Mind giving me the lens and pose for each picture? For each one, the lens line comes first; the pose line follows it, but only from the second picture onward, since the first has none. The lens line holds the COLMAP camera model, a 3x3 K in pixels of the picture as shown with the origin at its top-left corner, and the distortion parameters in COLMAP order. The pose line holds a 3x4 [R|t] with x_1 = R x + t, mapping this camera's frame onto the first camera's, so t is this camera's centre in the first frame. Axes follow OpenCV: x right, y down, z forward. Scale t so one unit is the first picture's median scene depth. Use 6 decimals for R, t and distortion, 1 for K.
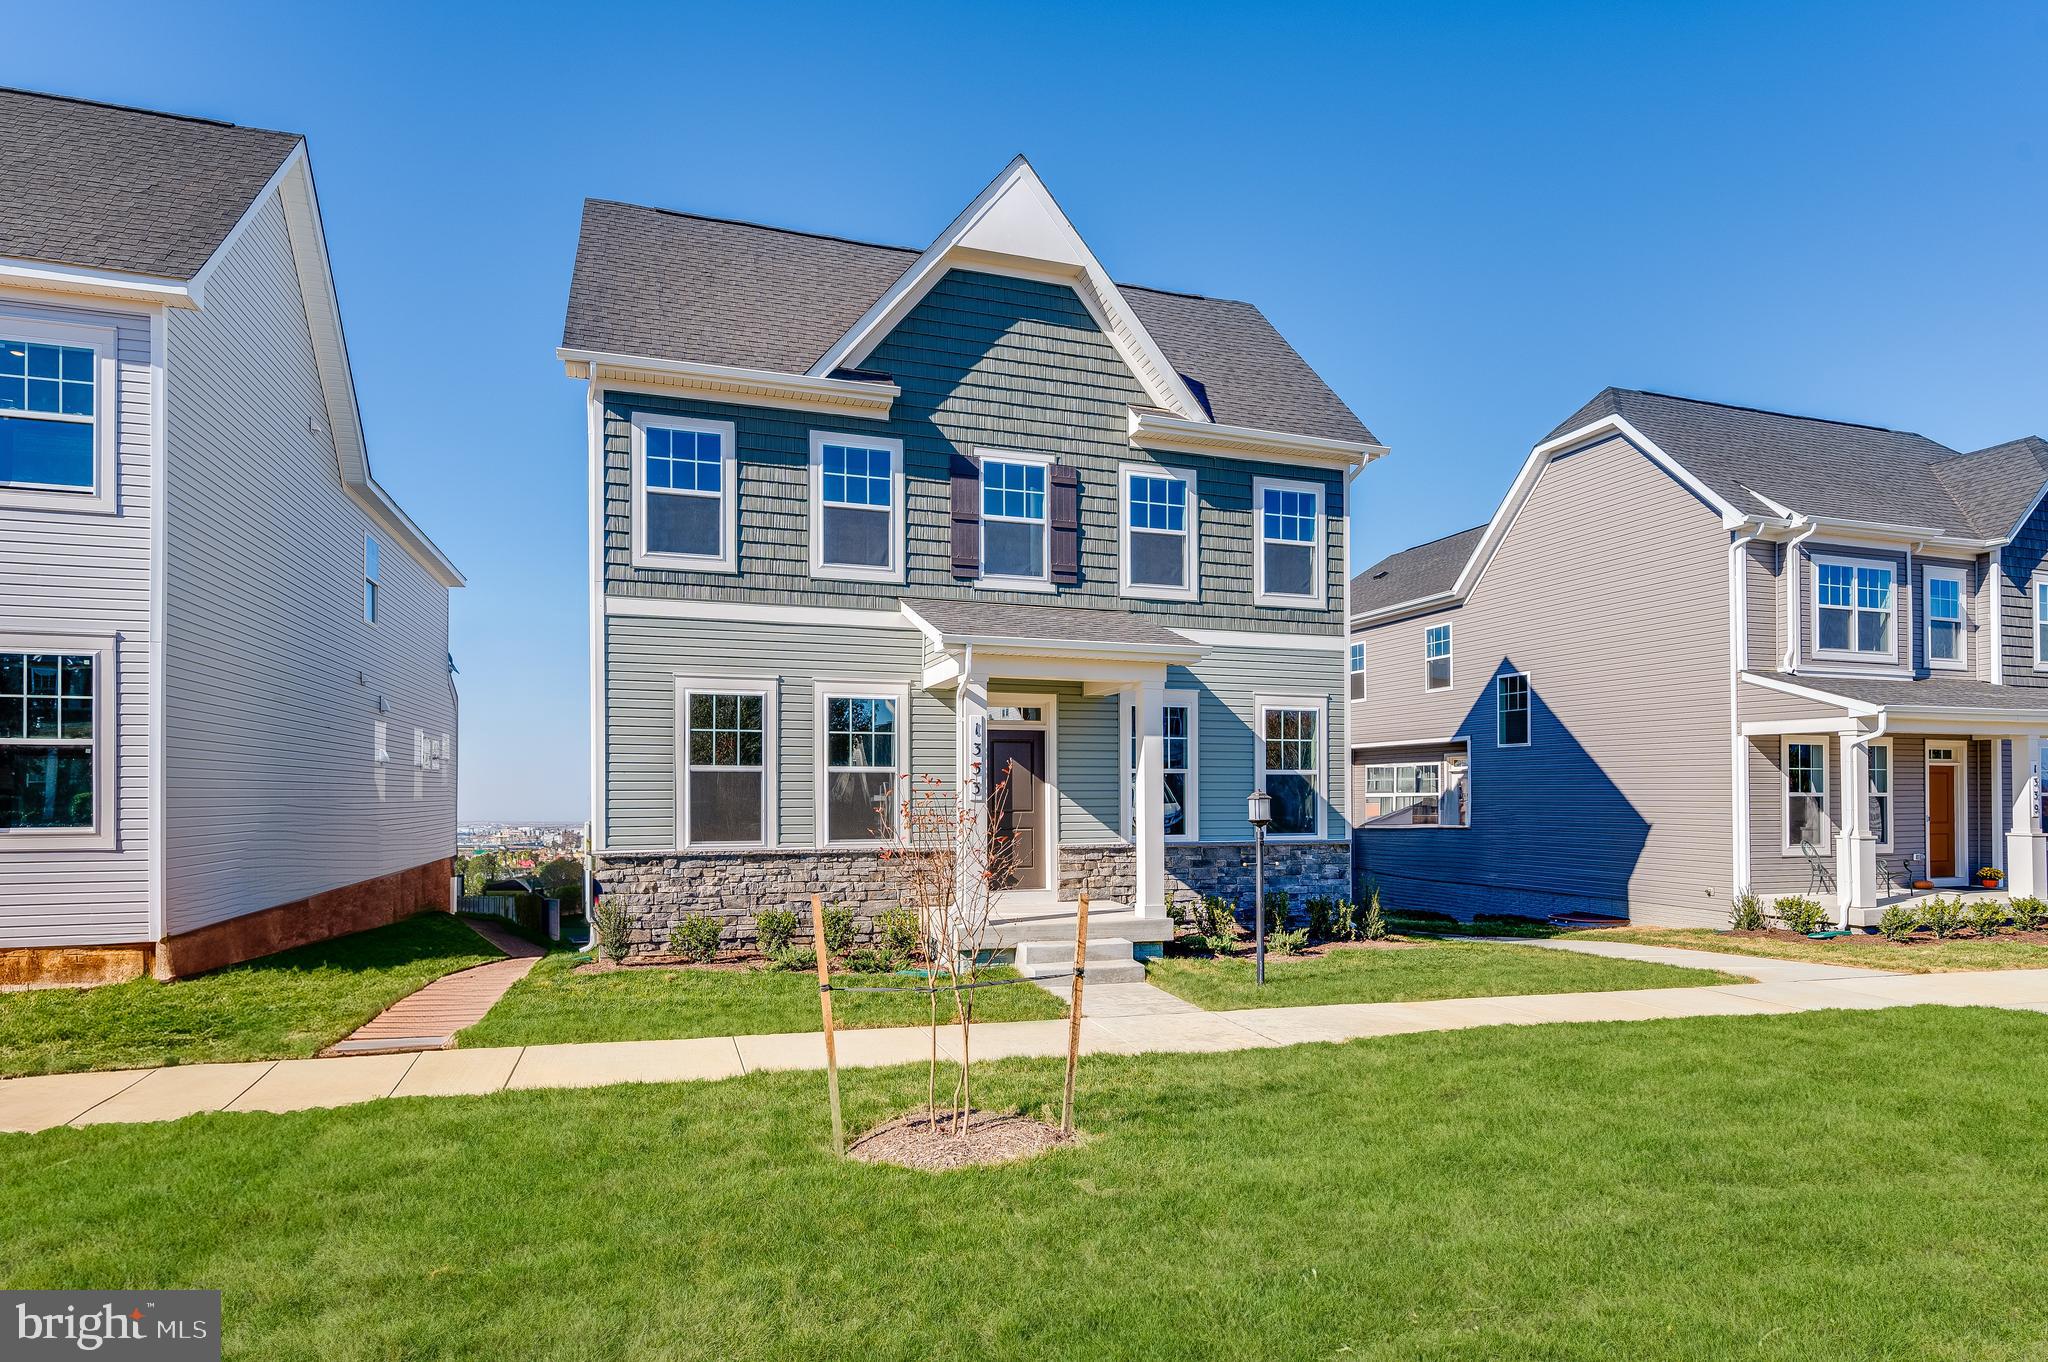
lens RADIAL K [[1021.4, 0, 1027.6], [0, 1021.4, 670.5], [0, 0, 1]] dist [0.000585, 0.000561]
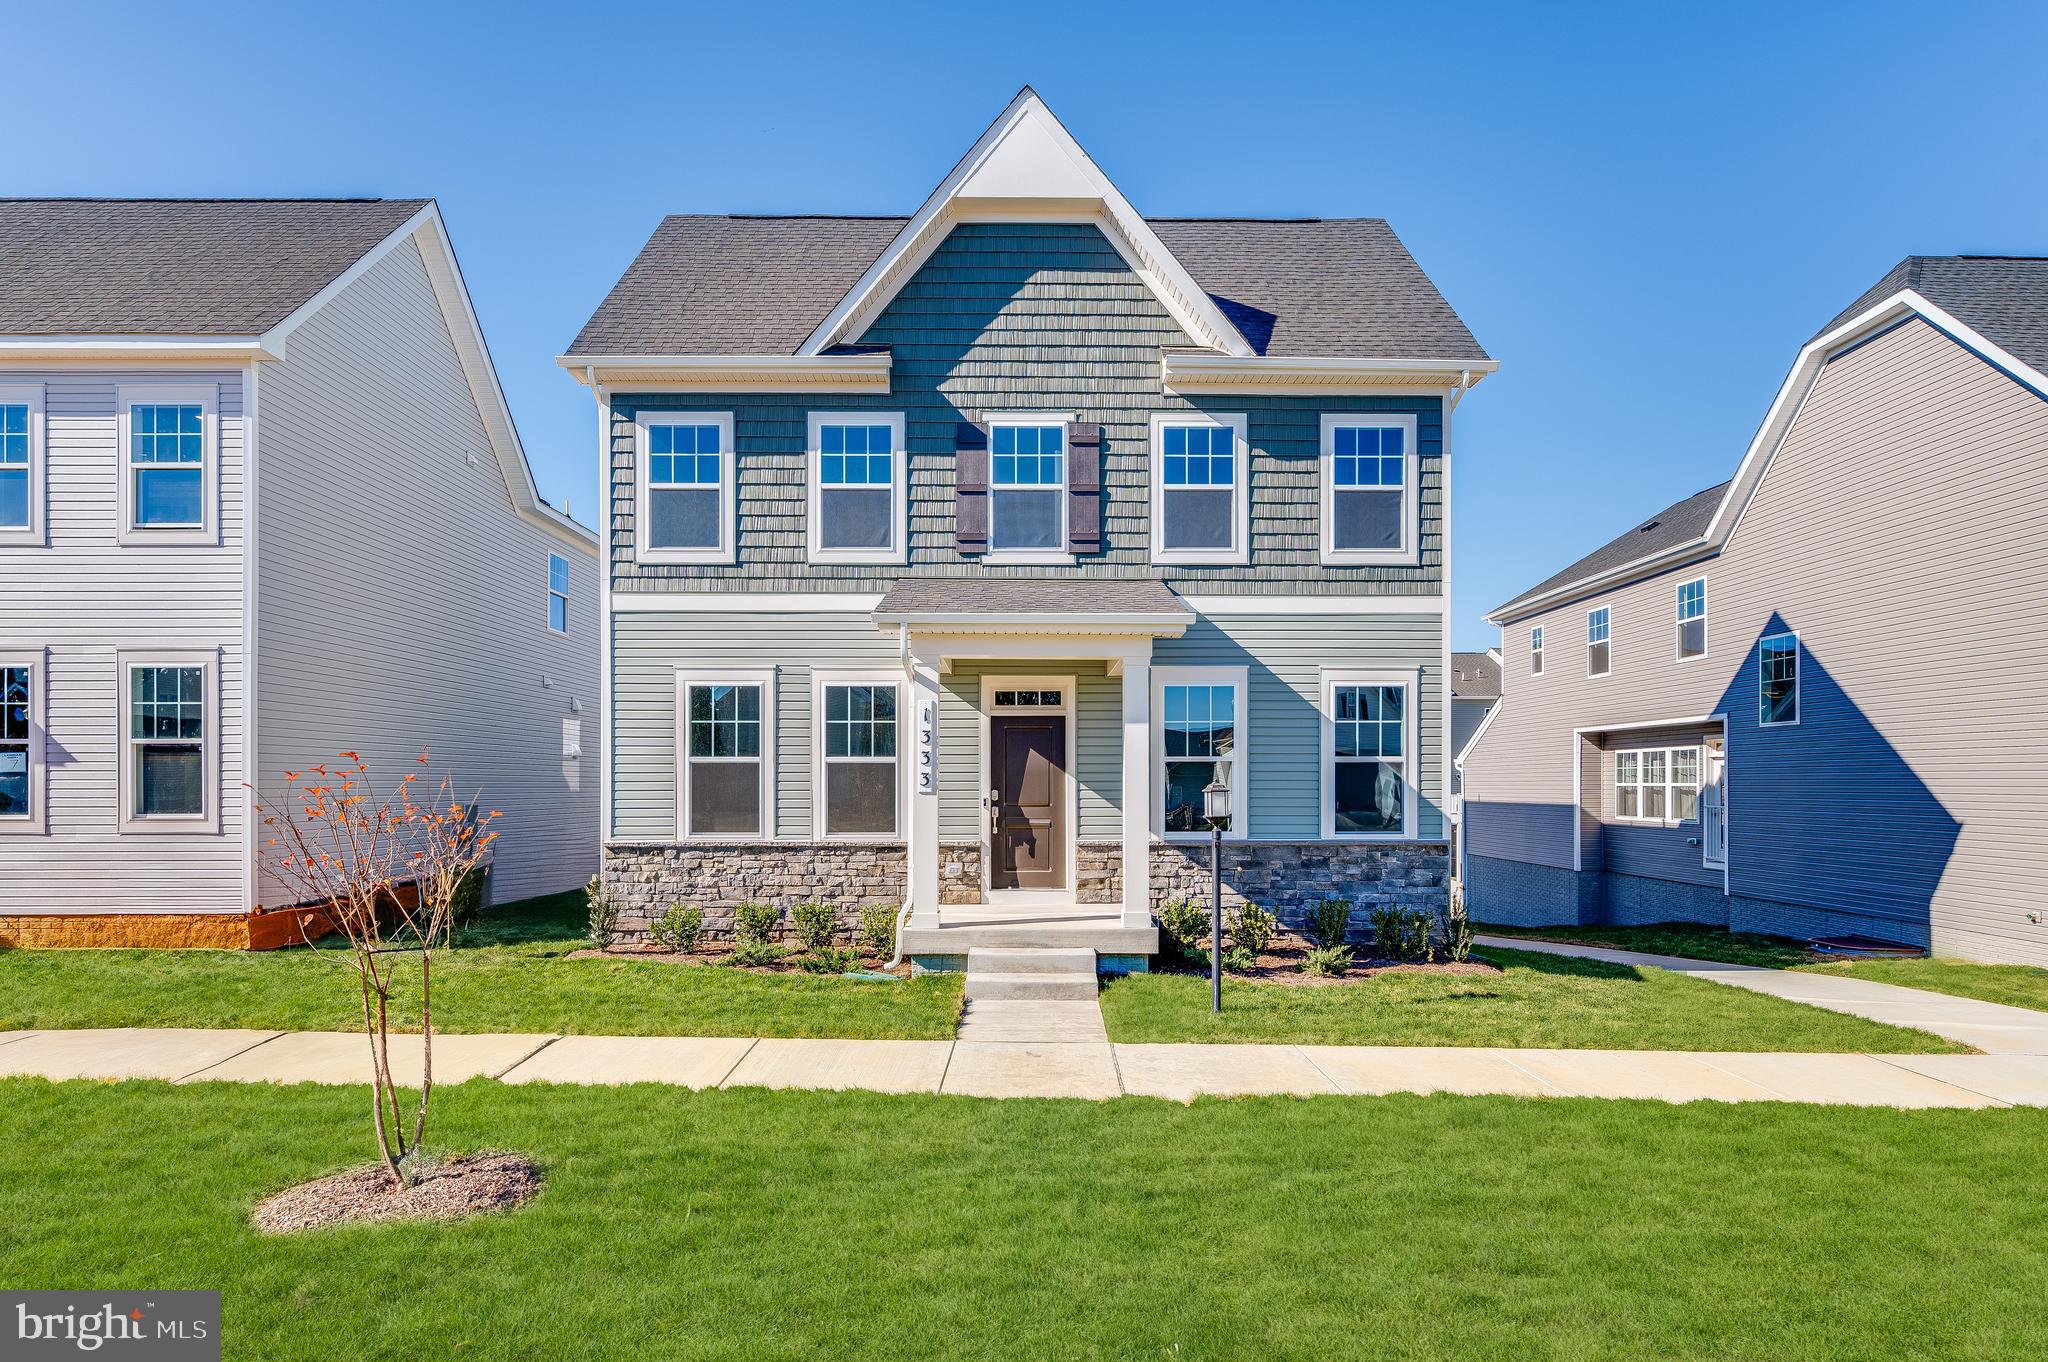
lens RADIAL K [[1012.5, 0, 1024.0], [0, 1012.5, 681.0], [0, 0, 1]] dist [-0.000752, -0.000508]
pose [[0.957195, -0.029514, -0.287936, 0.243709], [0.034998, 0.999291, 0.013915, 0.013931], [0.287321, -0.023397, 0.957549, 0.124834]]
